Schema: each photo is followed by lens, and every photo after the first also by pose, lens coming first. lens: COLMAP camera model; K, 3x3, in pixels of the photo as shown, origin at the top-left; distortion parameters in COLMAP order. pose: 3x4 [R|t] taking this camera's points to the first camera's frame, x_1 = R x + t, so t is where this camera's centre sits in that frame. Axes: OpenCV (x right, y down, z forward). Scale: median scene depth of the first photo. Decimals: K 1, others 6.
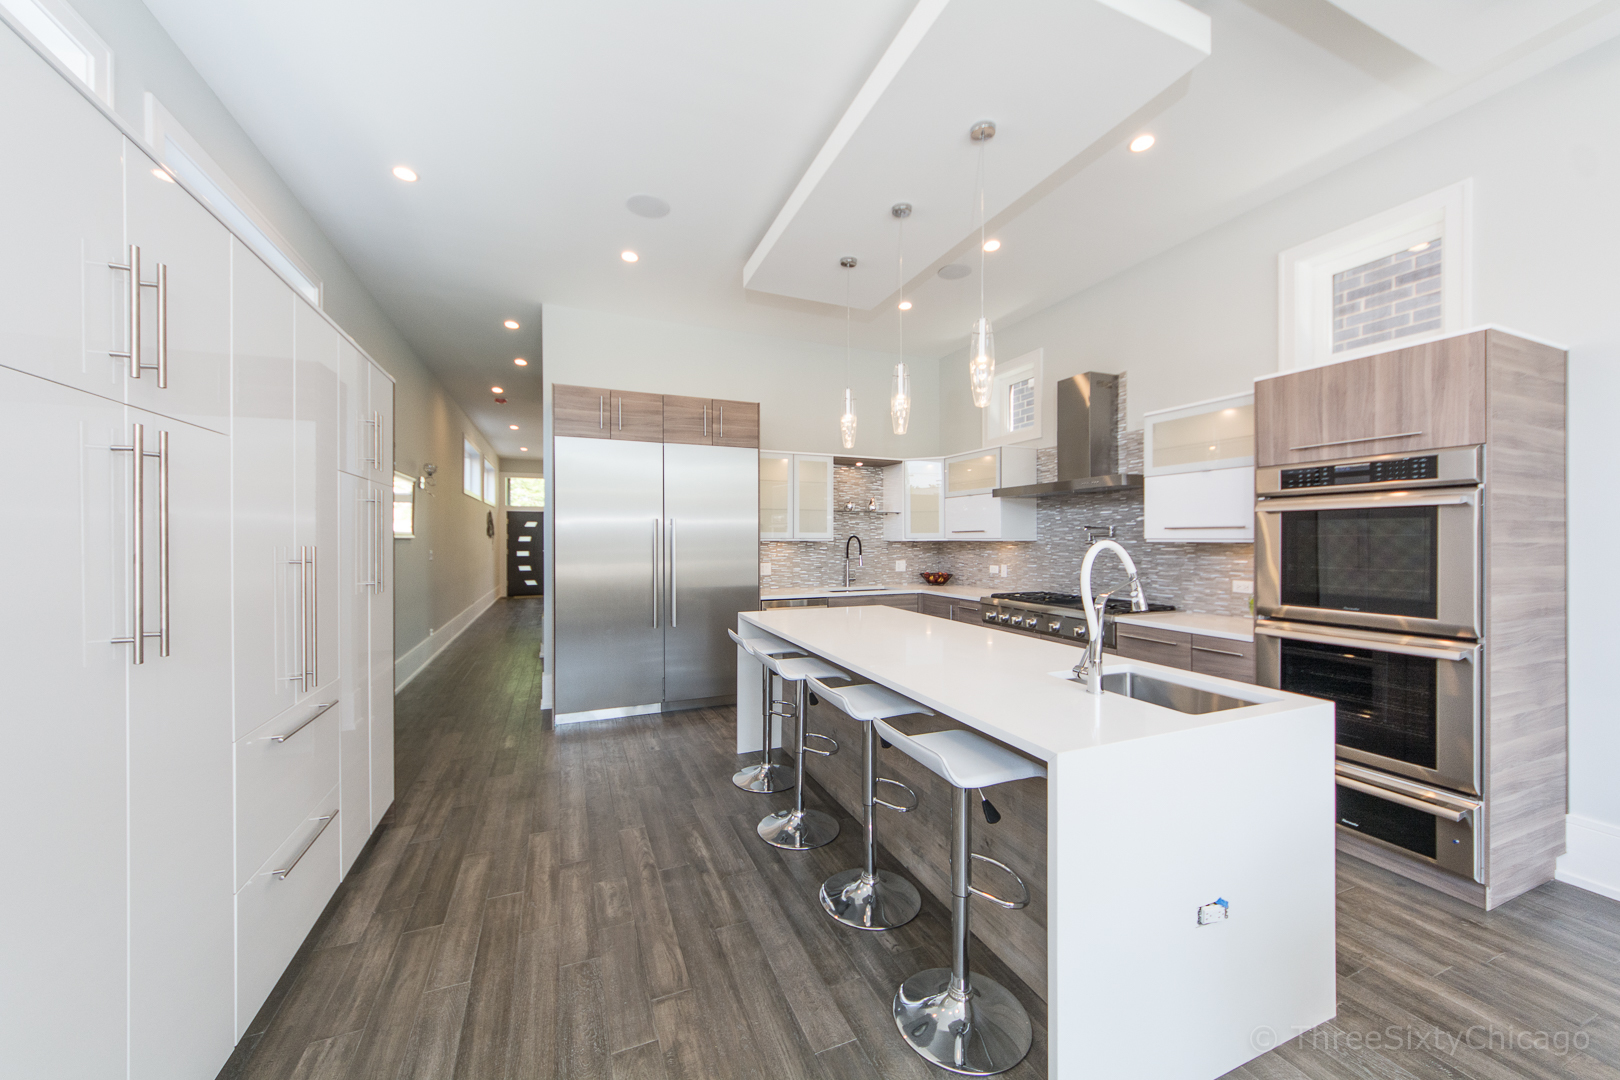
lens RADIAL K [[581.1, 0, 810.0], [0, 581.1, 540.0], [0, 0, 1]] dist [0.016848, -0.000069]
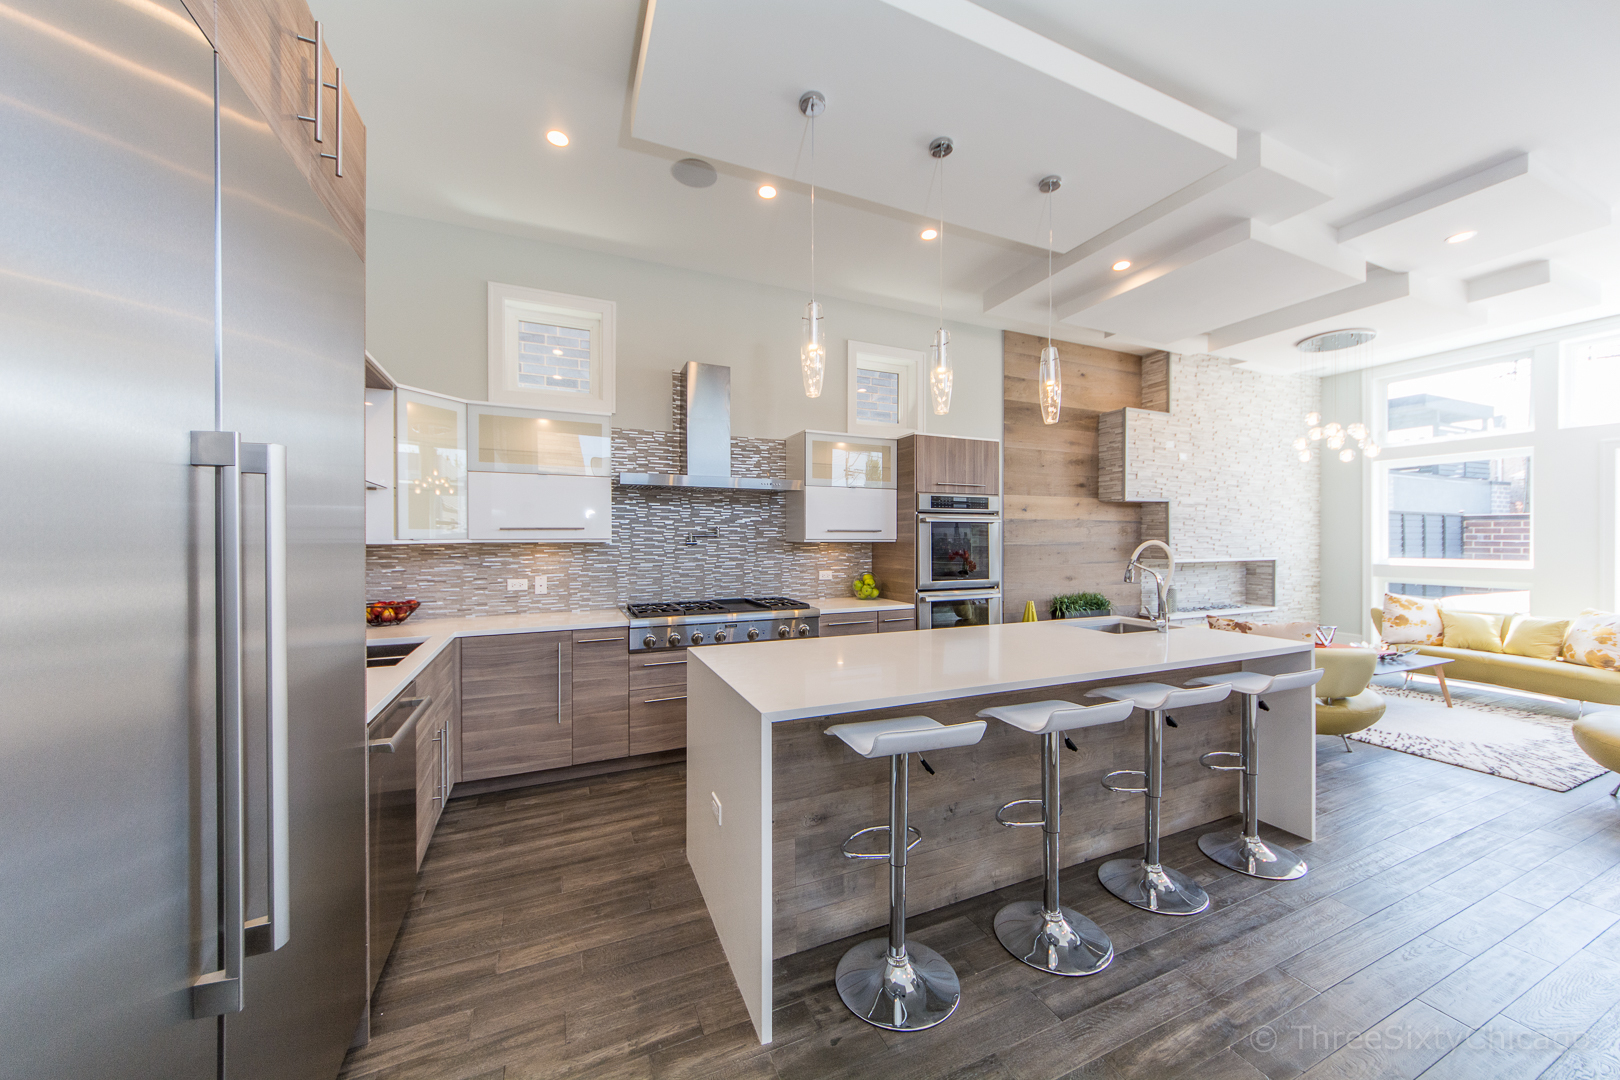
lens RADIAL K [[594.8, 0, 810.0], [0, 594.8, 540.0], [0, 0, 1]] dist [-0.001398, -0.000080]
pose [[-0.031791, -0.004014, 0.999486, -0.754555], [0.001872, 0.999990, 0.004076, -0.007207], [-0.999493, 0.002000, -0.031783, 1.325049]]
